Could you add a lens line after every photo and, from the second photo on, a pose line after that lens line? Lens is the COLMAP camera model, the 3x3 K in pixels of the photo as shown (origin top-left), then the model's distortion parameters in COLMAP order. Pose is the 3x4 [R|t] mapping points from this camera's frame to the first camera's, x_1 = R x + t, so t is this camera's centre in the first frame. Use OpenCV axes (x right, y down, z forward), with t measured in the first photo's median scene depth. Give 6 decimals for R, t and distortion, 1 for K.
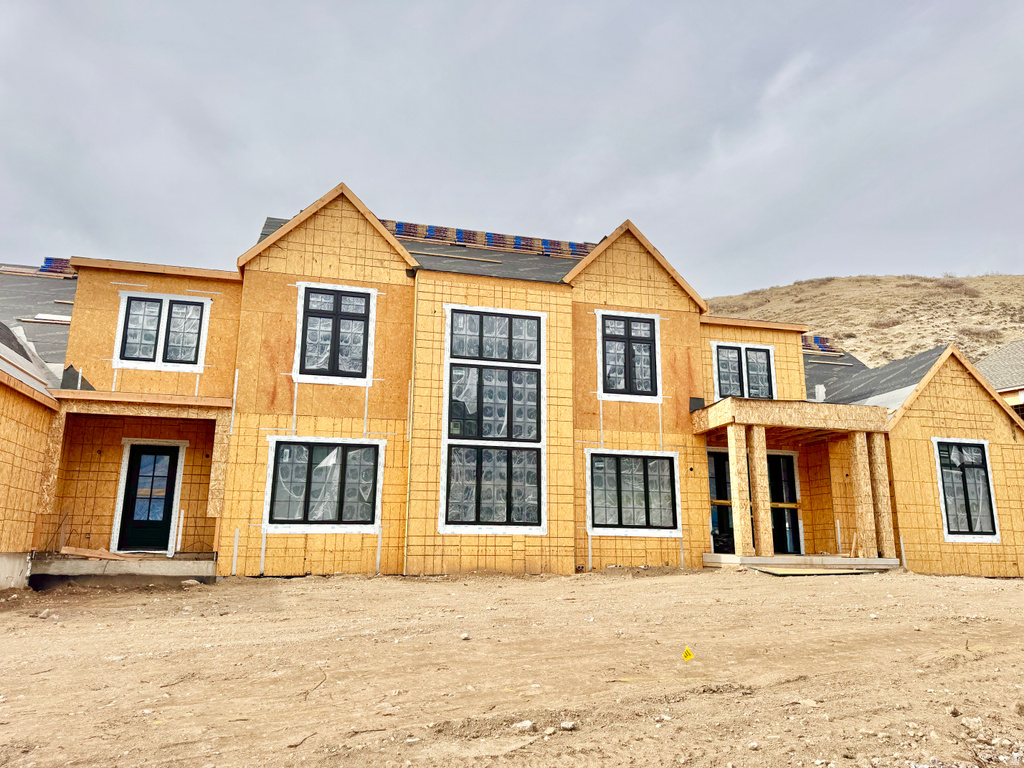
lens RADIAL K [[718.4, 0, 514.3], [0, 718.4, 383.1], [0, 0, 1]] dist [0.073436, -0.095178]
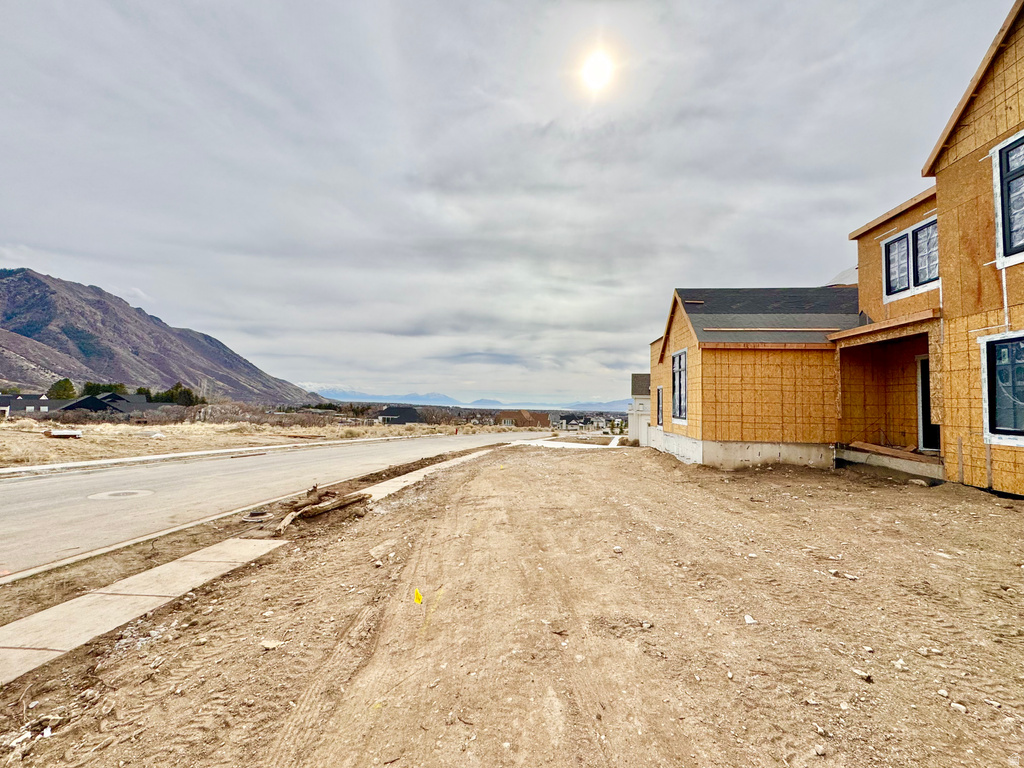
lens RADIAL K [[409.4, 0, 515.1], [0, 409.4, 384.4], [0, 0, 1]] dist [-0.002728, 0.000384]
pose [[-0.327715, -0.056436, -0.943089, 0.314792], [0.194046, 0.972912, -0.125650, 0.077787], [0.924634, -0.224181, -0.307887, 0.580731]]
